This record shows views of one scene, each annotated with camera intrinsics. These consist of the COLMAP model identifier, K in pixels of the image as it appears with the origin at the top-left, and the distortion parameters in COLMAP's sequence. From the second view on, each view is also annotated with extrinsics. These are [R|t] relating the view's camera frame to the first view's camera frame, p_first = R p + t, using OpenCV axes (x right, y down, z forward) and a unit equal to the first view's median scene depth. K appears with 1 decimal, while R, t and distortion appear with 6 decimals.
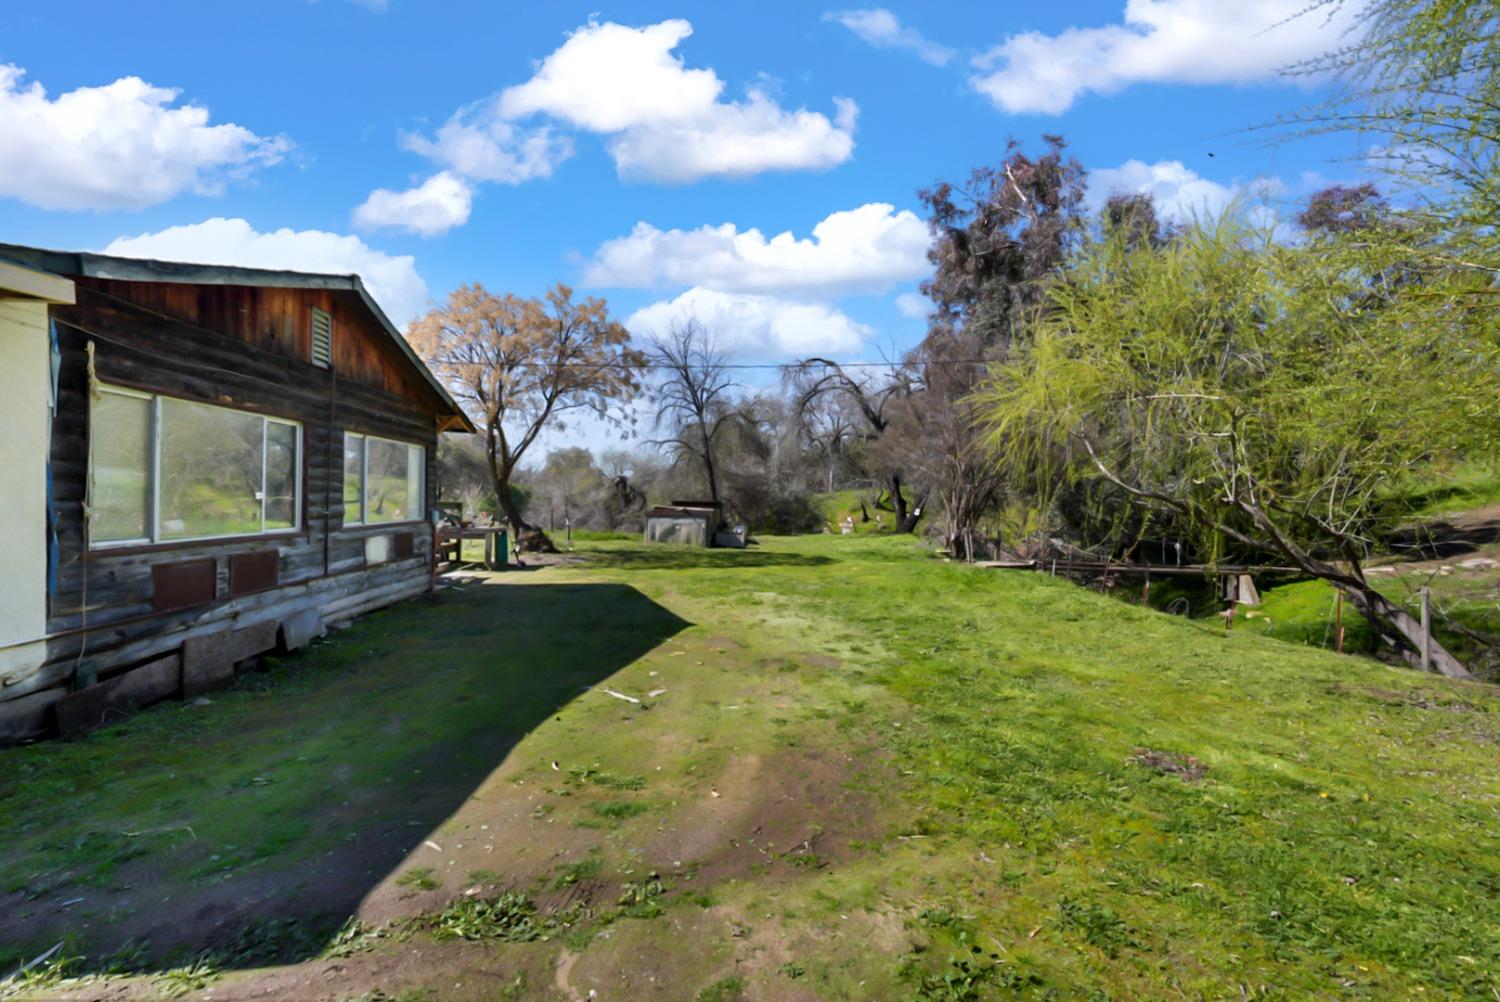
lens RADIAL K [[649.7, 0, 750.0], [0, 649.7, 501.0], [0, 0, 1]] dist [-0.012376, 0.000221]
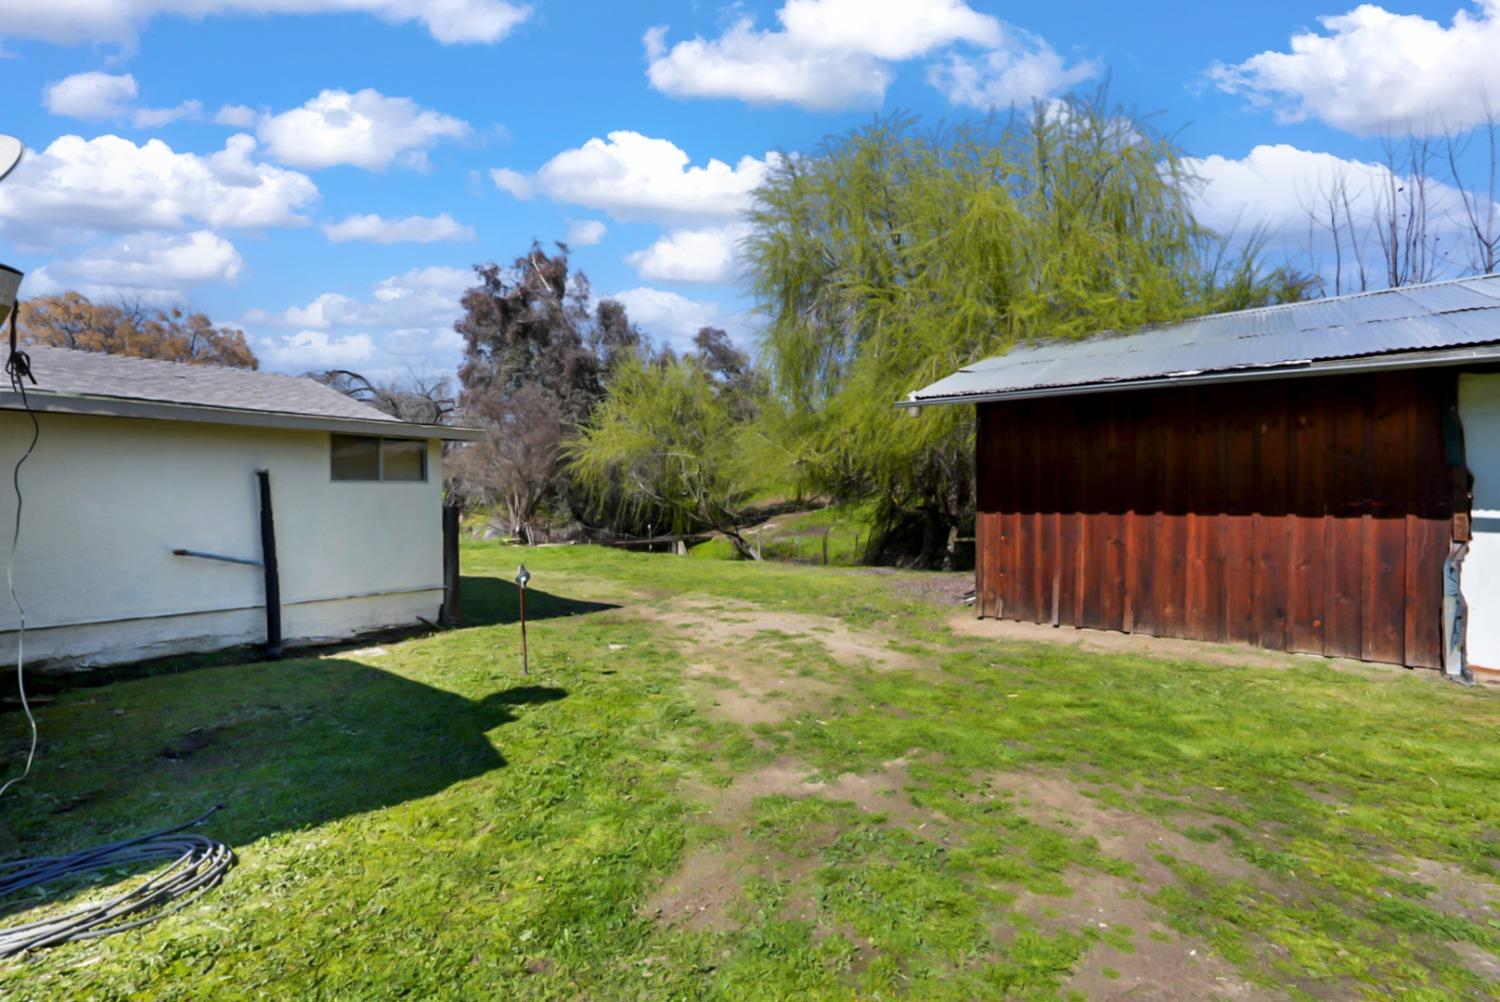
lens RADIAL K [[649.7, 0, 750.0], [0, 649.7, 501.0], [0, 0, 1]] dist [-0.012376, 0.000221]
pose [[0.671749, -0.023135, 0.740418, -0.339004], [0.017638, 0.999728, 0.015236, -0.015559], [-0.740569, 0.002824, 0.671974, -0.277072]]
